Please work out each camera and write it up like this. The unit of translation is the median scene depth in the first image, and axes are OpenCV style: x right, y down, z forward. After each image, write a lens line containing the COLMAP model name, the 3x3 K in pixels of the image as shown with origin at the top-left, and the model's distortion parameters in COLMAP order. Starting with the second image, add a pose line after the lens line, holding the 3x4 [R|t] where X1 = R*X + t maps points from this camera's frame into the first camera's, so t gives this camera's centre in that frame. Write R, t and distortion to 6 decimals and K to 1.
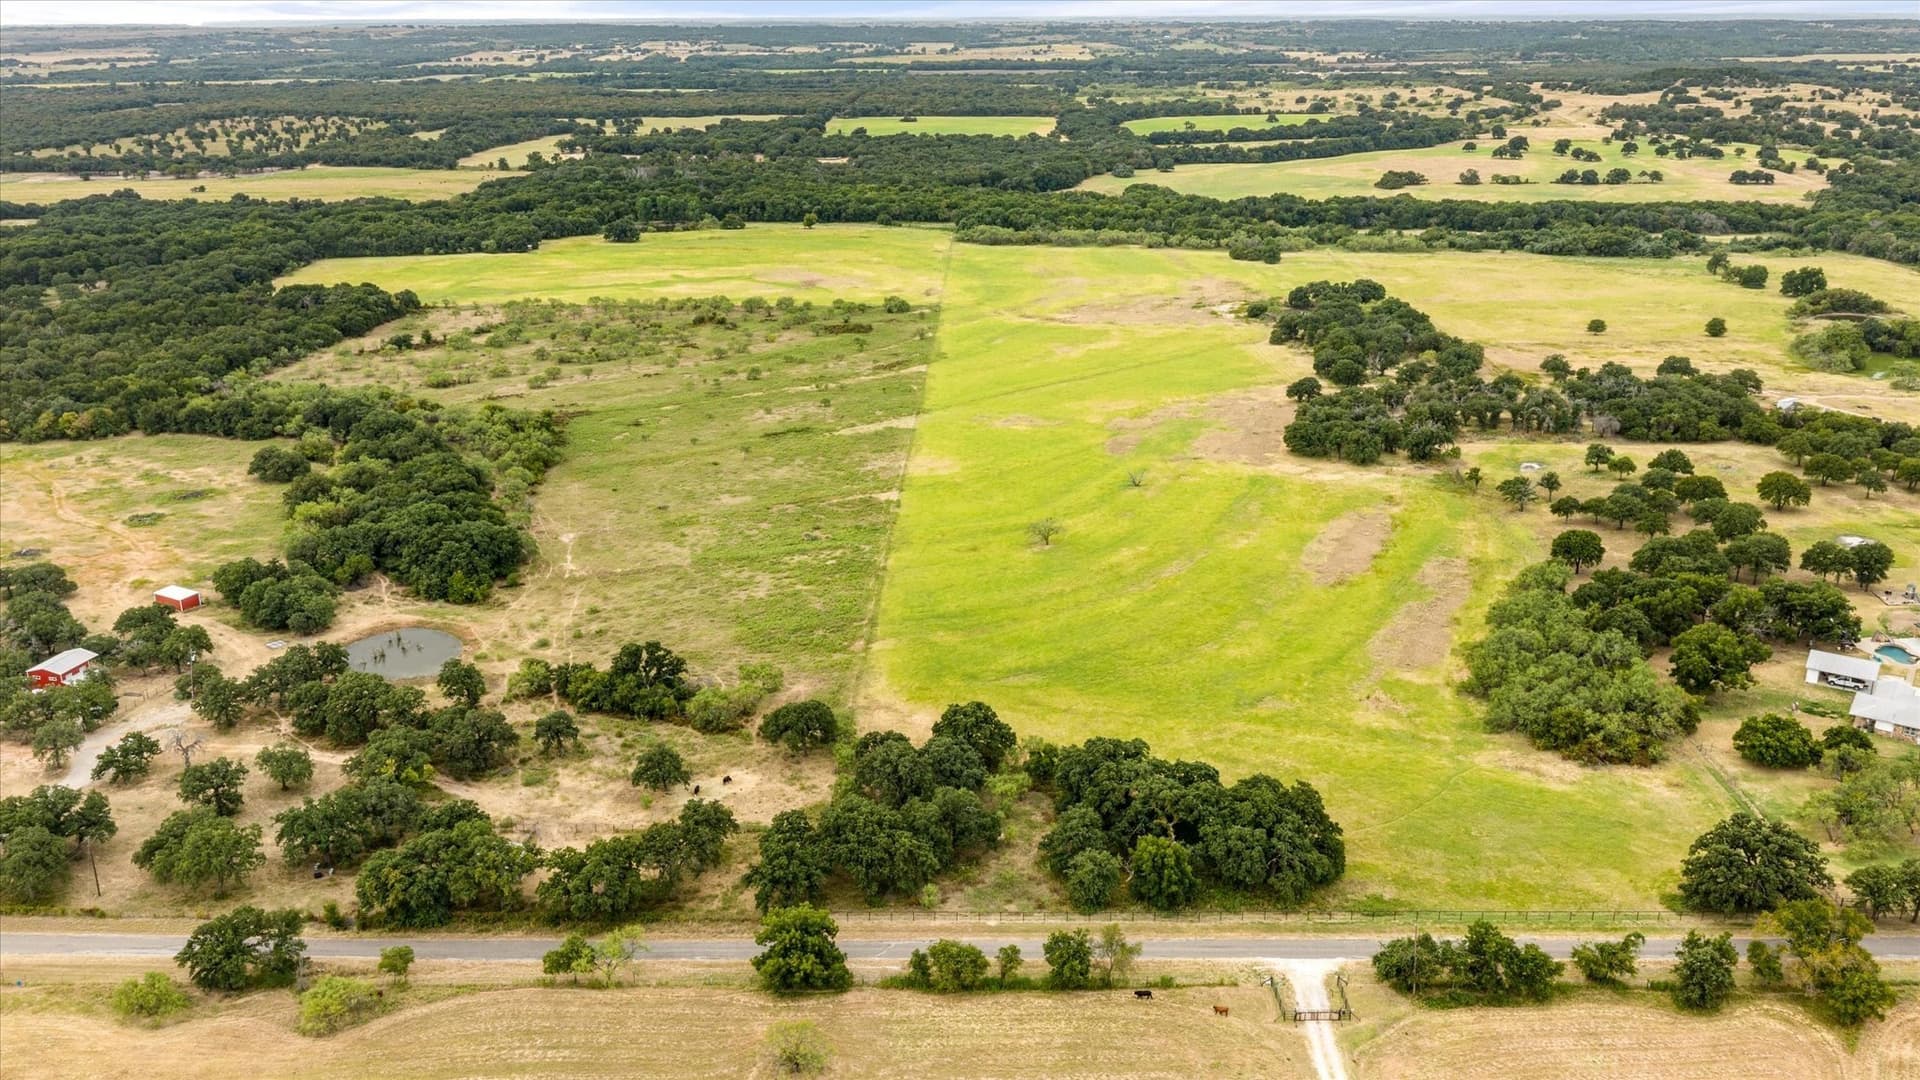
lens RADIAL K [[1642.7, 0, 960.0], [0, 1642.7, 540.0], [0, 0, 1]] dist [0.034426, -0.076067]
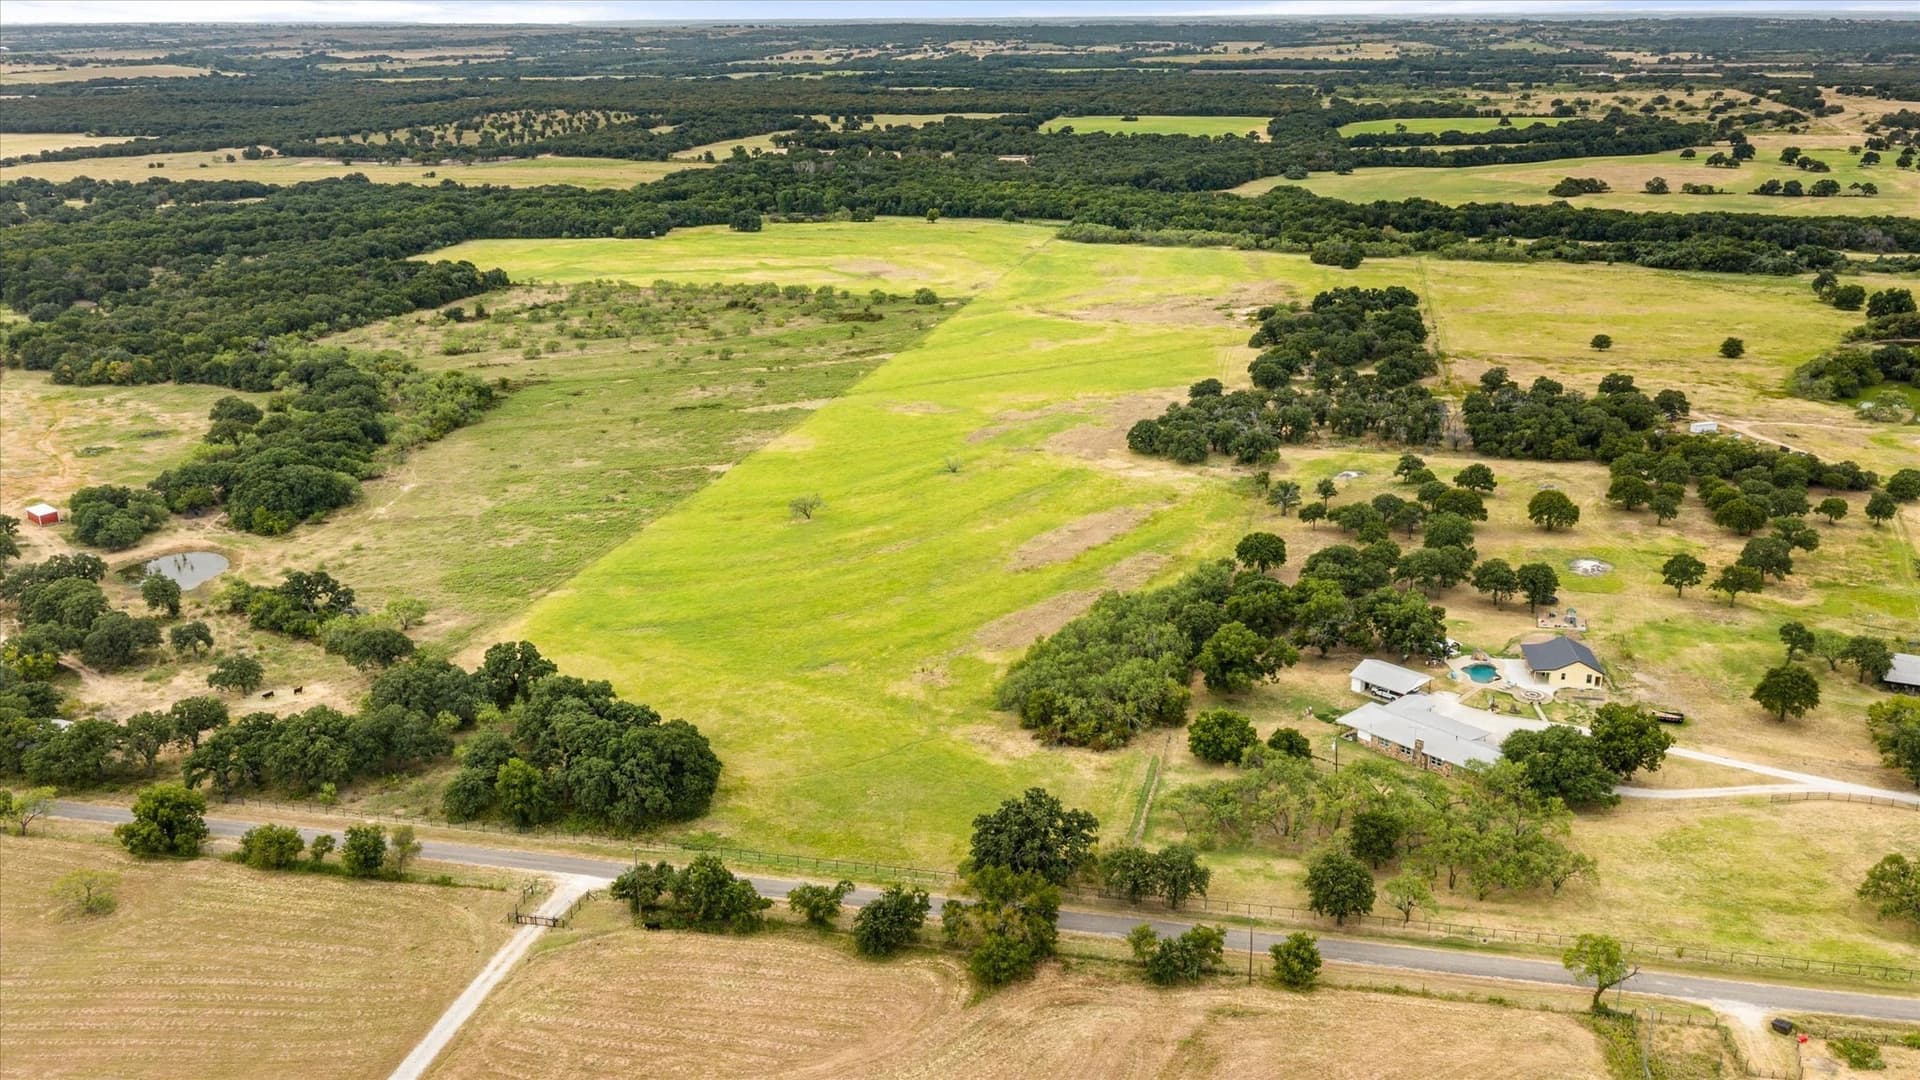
lens RADIAL K [[1642.7, 0, 960.0], [0, 1642.7, 540.0], [0, 0, 1]] dist [0.034426, -0.076067]
pose [[0.975851, 0.063929, -0.208871, 0.148591], [-0.063772, 0.997936, 0.007495, 0.000910], [0.208920, 0.006007, 0.977914, -0.007179]]
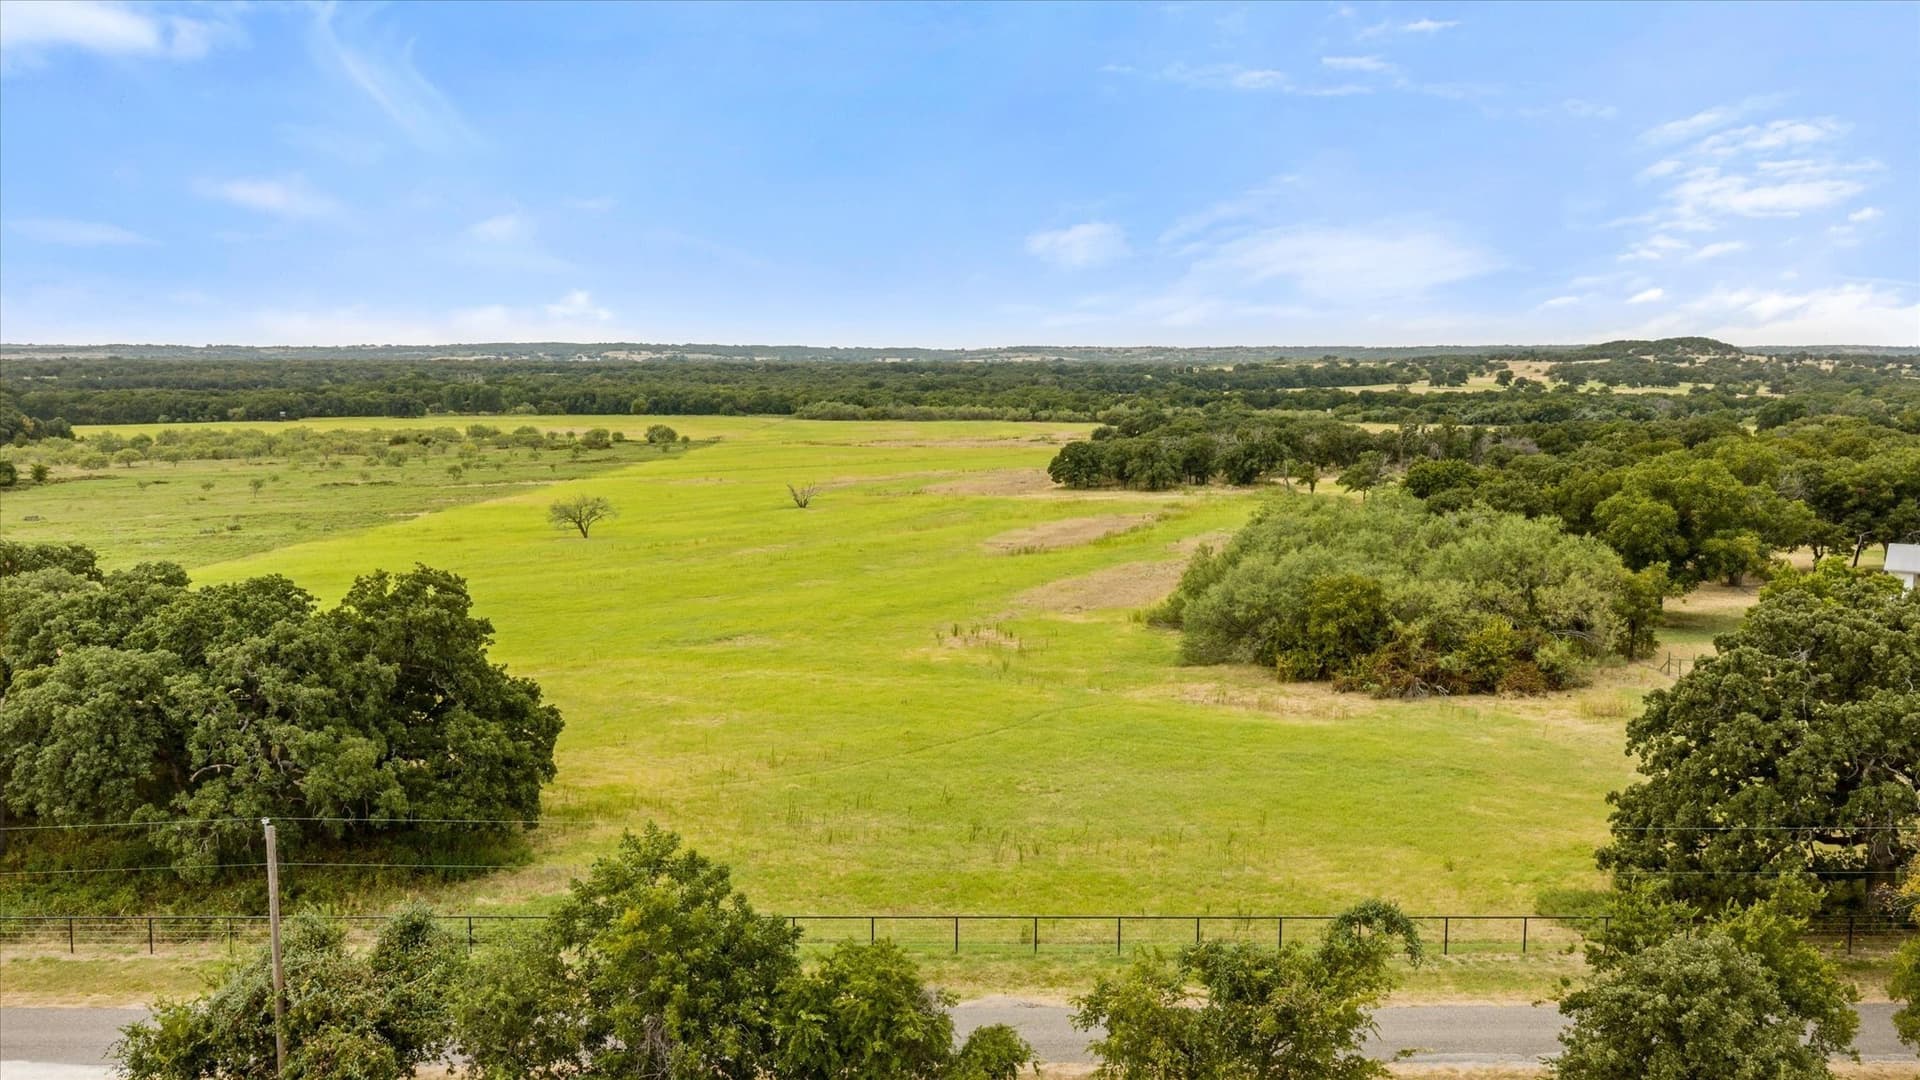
lens RADIAL K [[1615.7, 0, 968.0], [0, 1615.7, 540.3], [0, 0, 1]] dist [0.035223, -0.083352]
pose [[0.999980, 0.003393, 0.005282, 0.076180], [-0.002223, 0.978219, -0.207563, 0.050632], [-0.005871, 0.207548, 0.978207, 0.167422]]
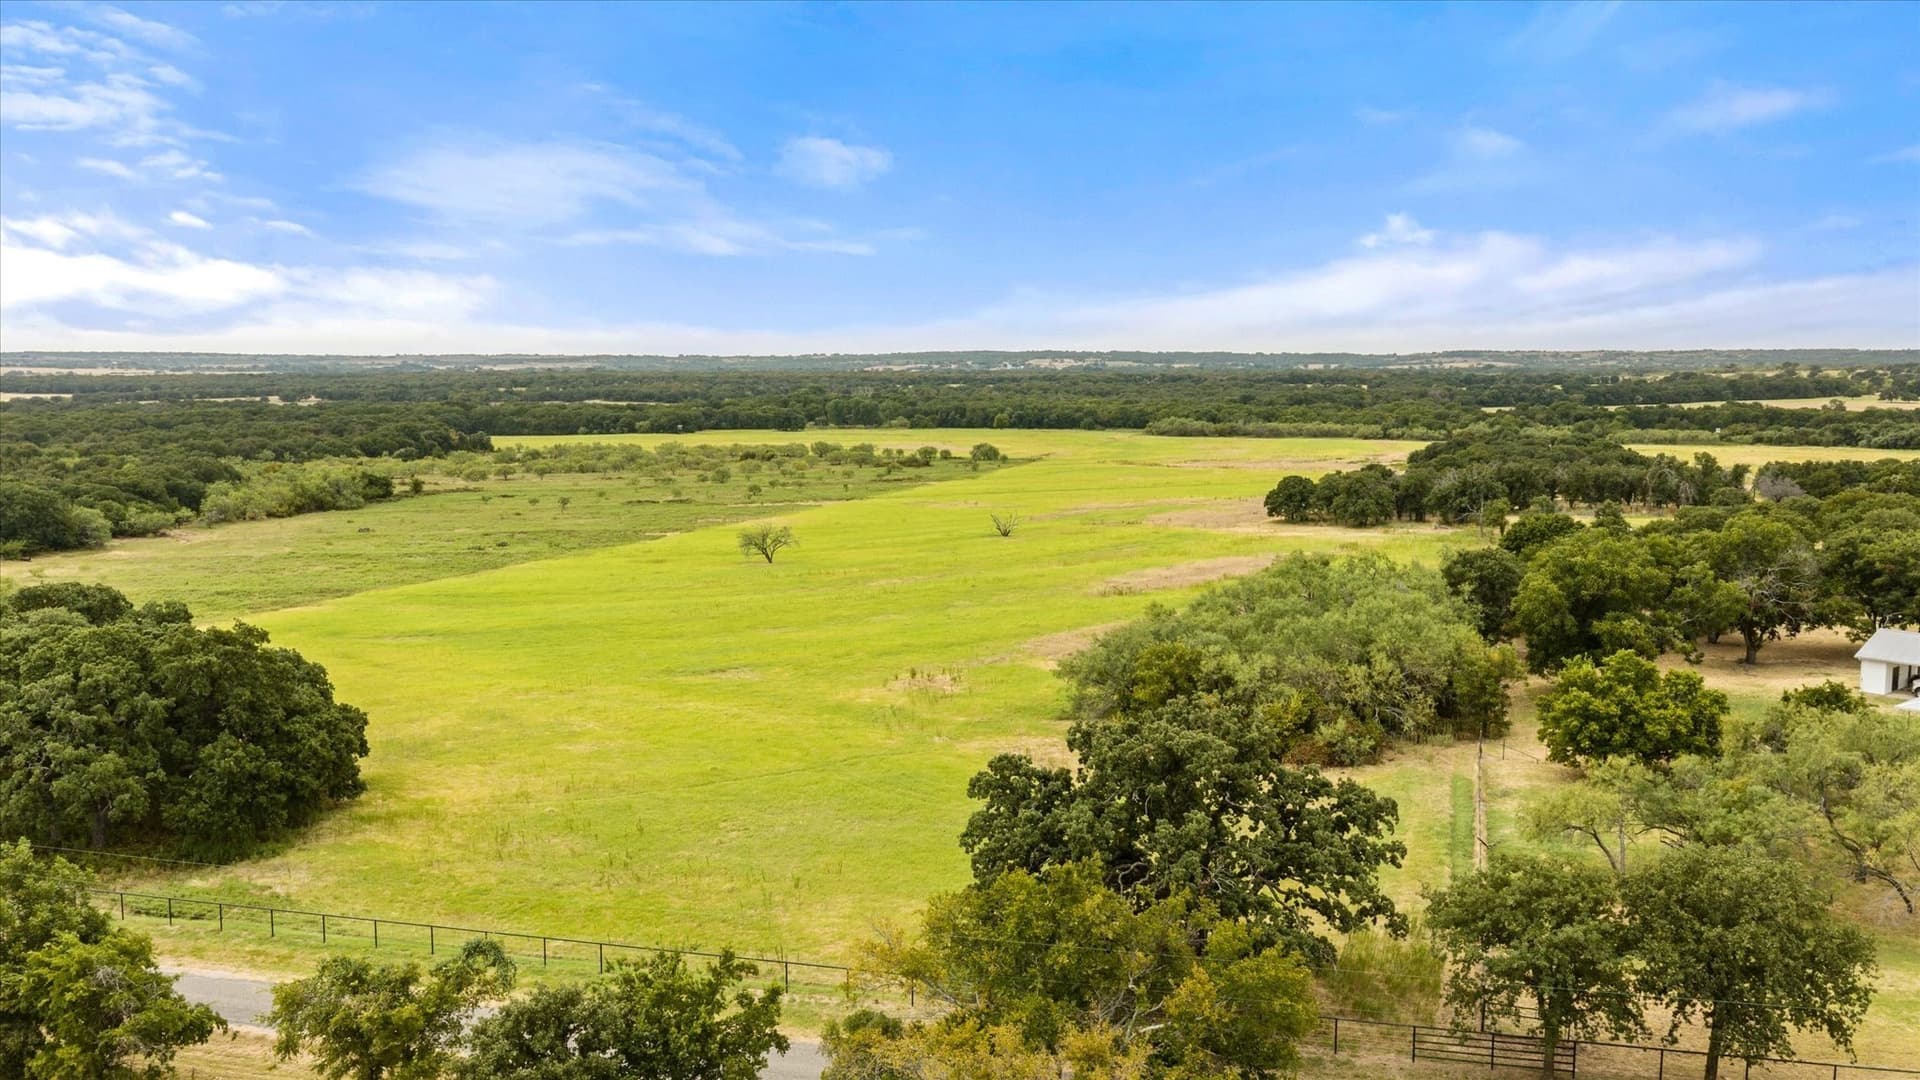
lens RADIAL K [[1617.2, 0, 950.2], [0, 1617.2, 539.1], [0, 0, 1]] dist [0.042621, -0.120928]
pose [[0.962062, 0.029412, -0.271242, 0.120891], [-0.085766, 0.976376, -0.198327, 0.046999], [0.259001, 0.214066, 0.941857, 0.158777]]
